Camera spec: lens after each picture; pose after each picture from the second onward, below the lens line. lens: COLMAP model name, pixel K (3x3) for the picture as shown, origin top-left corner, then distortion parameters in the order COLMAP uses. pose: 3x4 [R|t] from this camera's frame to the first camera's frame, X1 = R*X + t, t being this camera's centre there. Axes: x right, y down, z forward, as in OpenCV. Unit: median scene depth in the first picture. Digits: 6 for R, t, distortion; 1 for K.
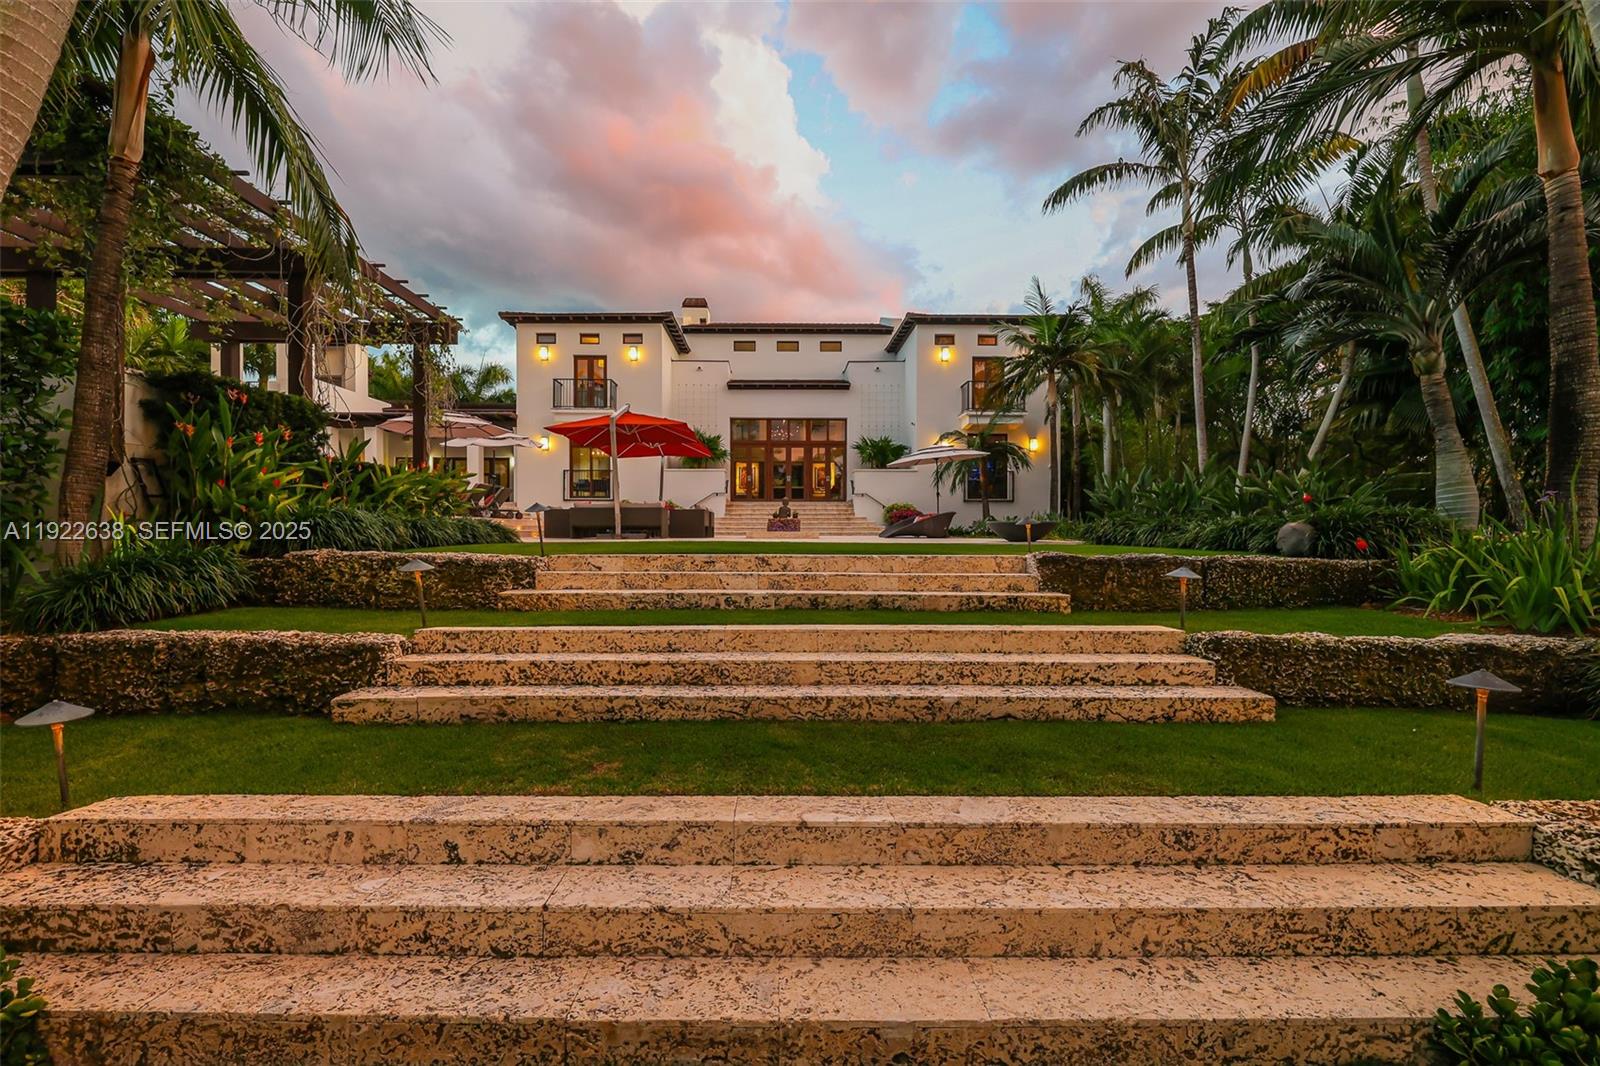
lens RADIAL K [[666.2, 0, 780.8], [0, 666.2, 529.7], [0, 0, 1]] dist [-0.000720, -0.000537]
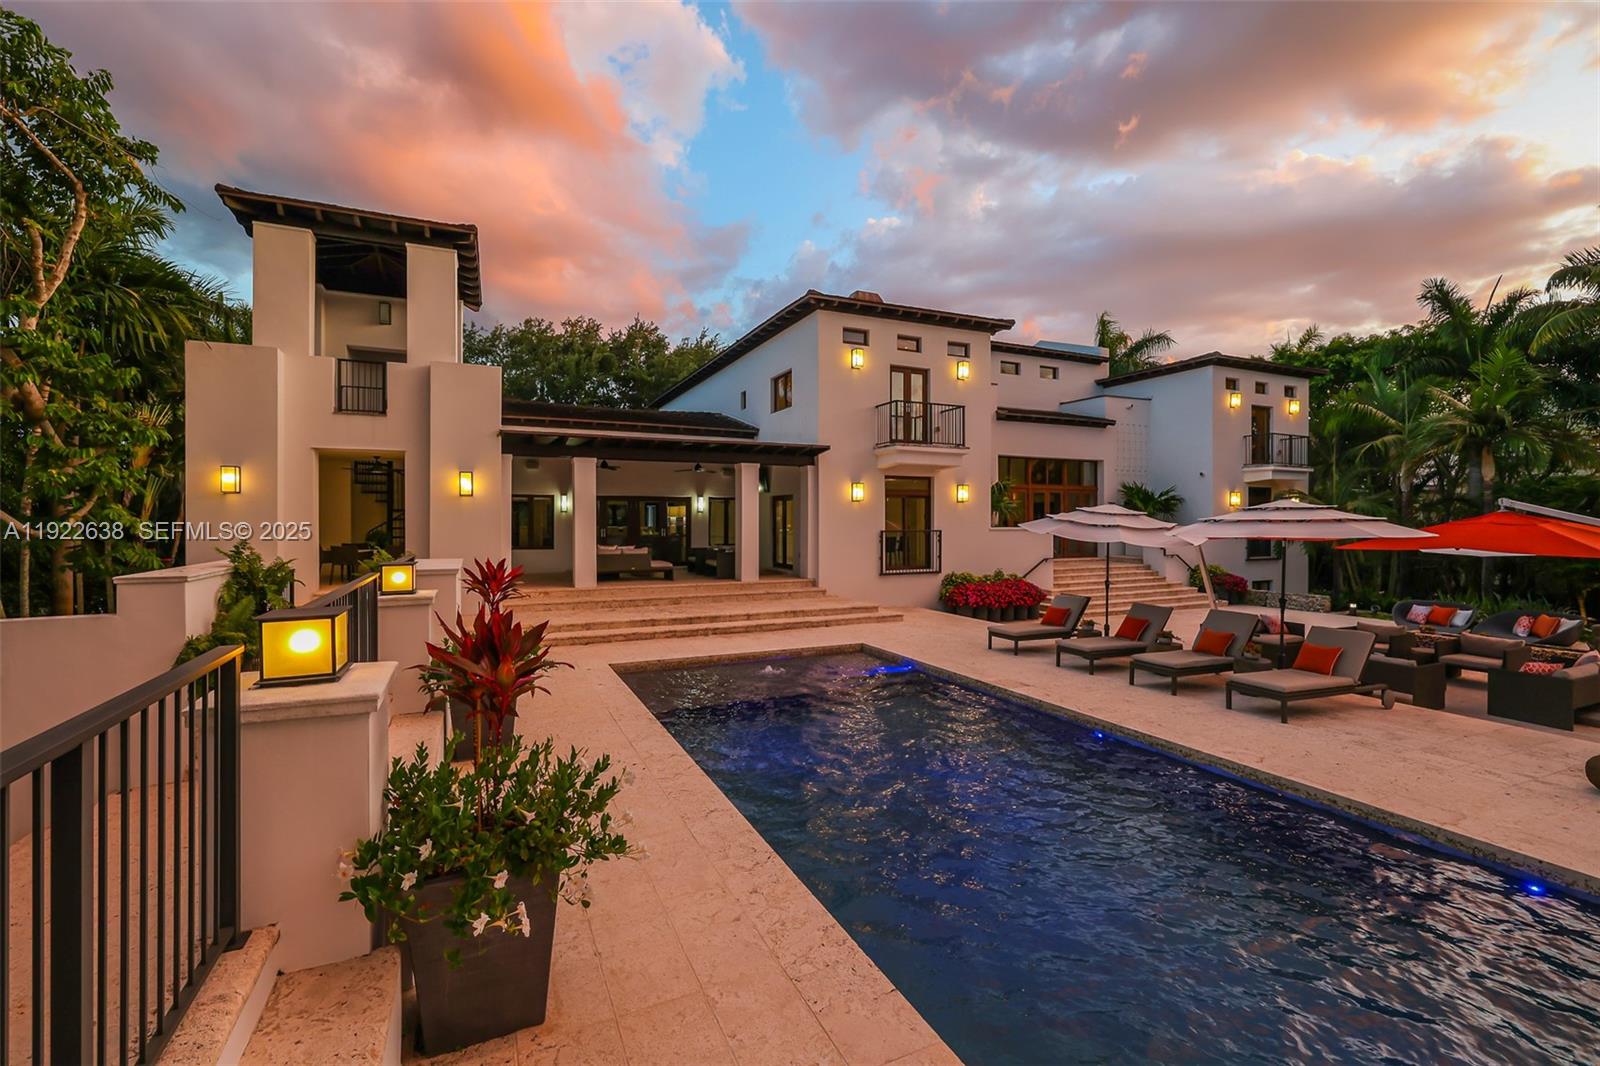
lens RADIAL K [[681.3, 0, 790.2], [0, 681.3, 515.9], [0, 0, 1]] dist [0.002503, -0.000295]
pose [[0.908175, -0.000471, 0.418591, -0.690162], [0.002321, 0.999990, -0.003909, -0.099420], [-0.418585, 0.004522, 0.908166, 0.389084]]
